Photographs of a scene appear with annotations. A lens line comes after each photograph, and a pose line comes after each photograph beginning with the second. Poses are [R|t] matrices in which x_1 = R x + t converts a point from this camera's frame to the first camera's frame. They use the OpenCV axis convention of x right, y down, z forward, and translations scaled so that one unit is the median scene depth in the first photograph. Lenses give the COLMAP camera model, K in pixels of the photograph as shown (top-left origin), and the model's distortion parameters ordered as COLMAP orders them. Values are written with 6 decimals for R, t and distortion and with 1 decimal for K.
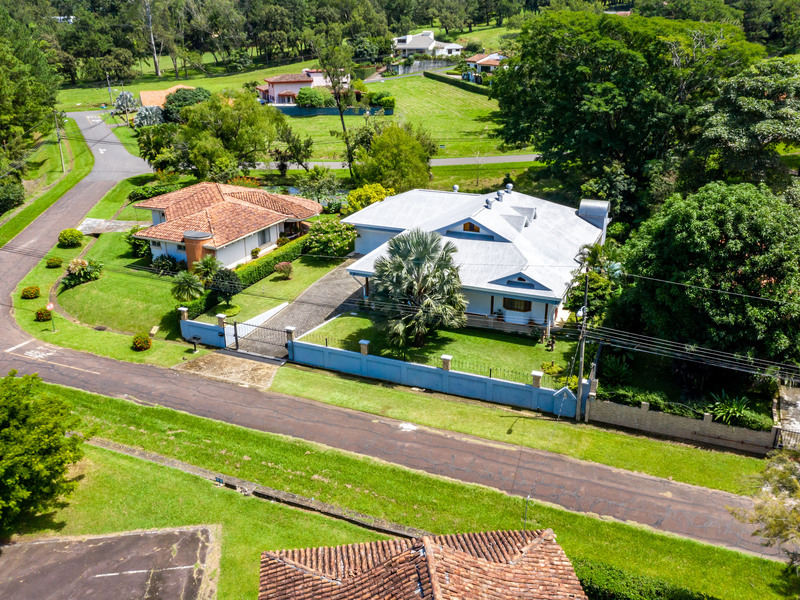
lens RADIAL K [[693.4, 0, 421.6], [0, 693.4, 308.4], [0, 0, 1]] dist [-0.005561, -0.003441]
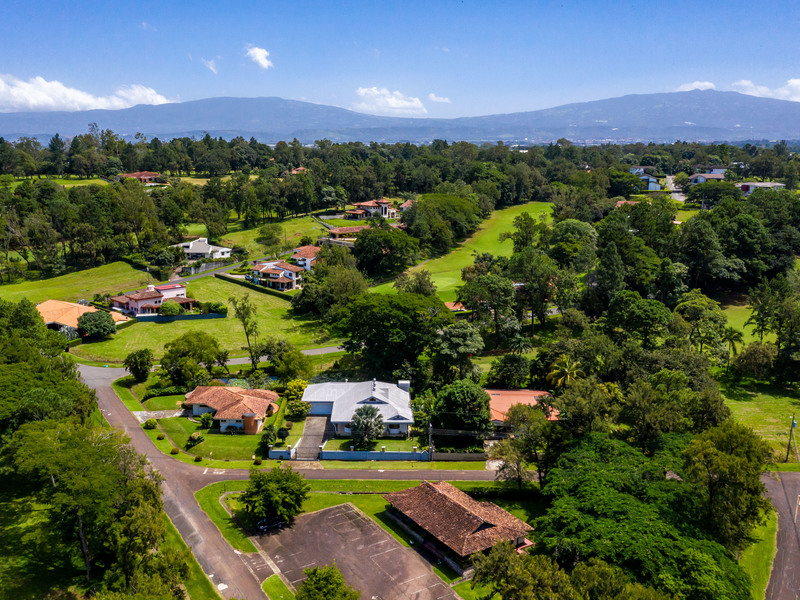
lens RADIAL K [[693.4, 0, 397.5], [0, 693.4, 300.7], [0, 0, 1]] dist [-0.005561, -0.003441]
pose [[0.909671, -0.055940, 0.411545, -0.942537], [0.133358, 0.977760, -0.161867, -0.045589], [-0.393337, 0.202129, 0.896900, -1.543477]]
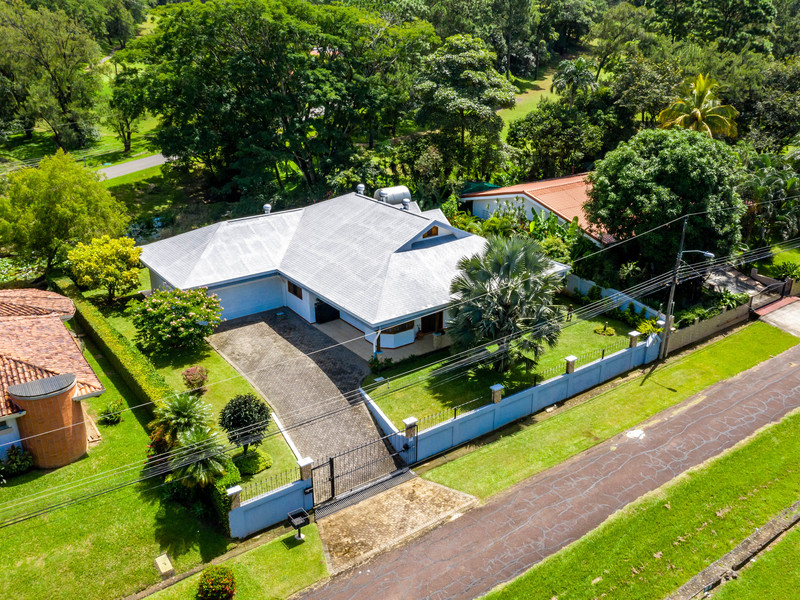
lens RADIAL K [[693.4, 0, 402.4], [0, 693.4, 295.6], [0, 0, 1]] dist [-0.005561, -0.003441]
pose [[0.530278, -0.315807, 0.786811, -0.680997], [0.327495, 0.932303, 0.153485, -0.194146], [-0.782018, 0.176287, 0.597805, 0.534796]]
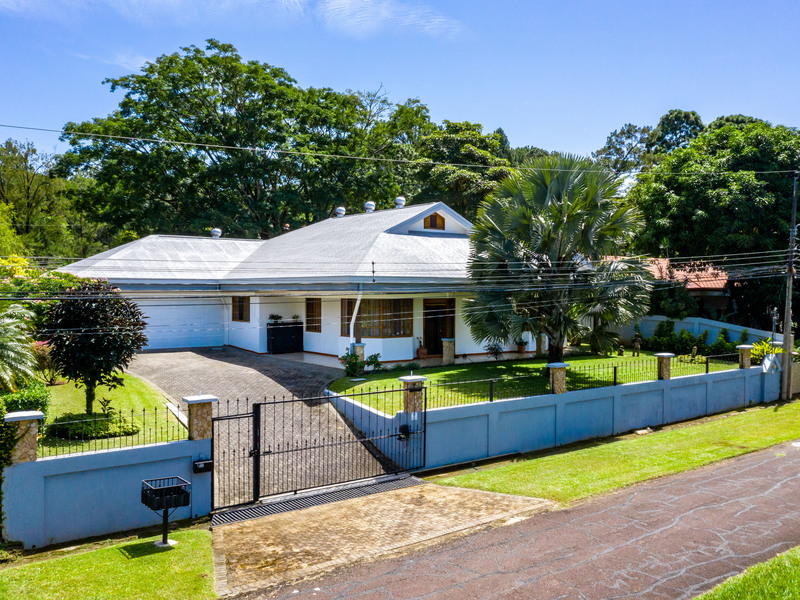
lens RADIAL K [[693.4, 0, 401.6], [0, 693.4, 300.2], [0, 0, 1]] dist [-0.005561, -0.003441]
pose [[0.515542, -0.014526, 0.856741, -0.499414], [0.322215, 0.929757, -0.178128, 0.052242], [-0.793974, 0.367887, 0.484009, 0.767731]]
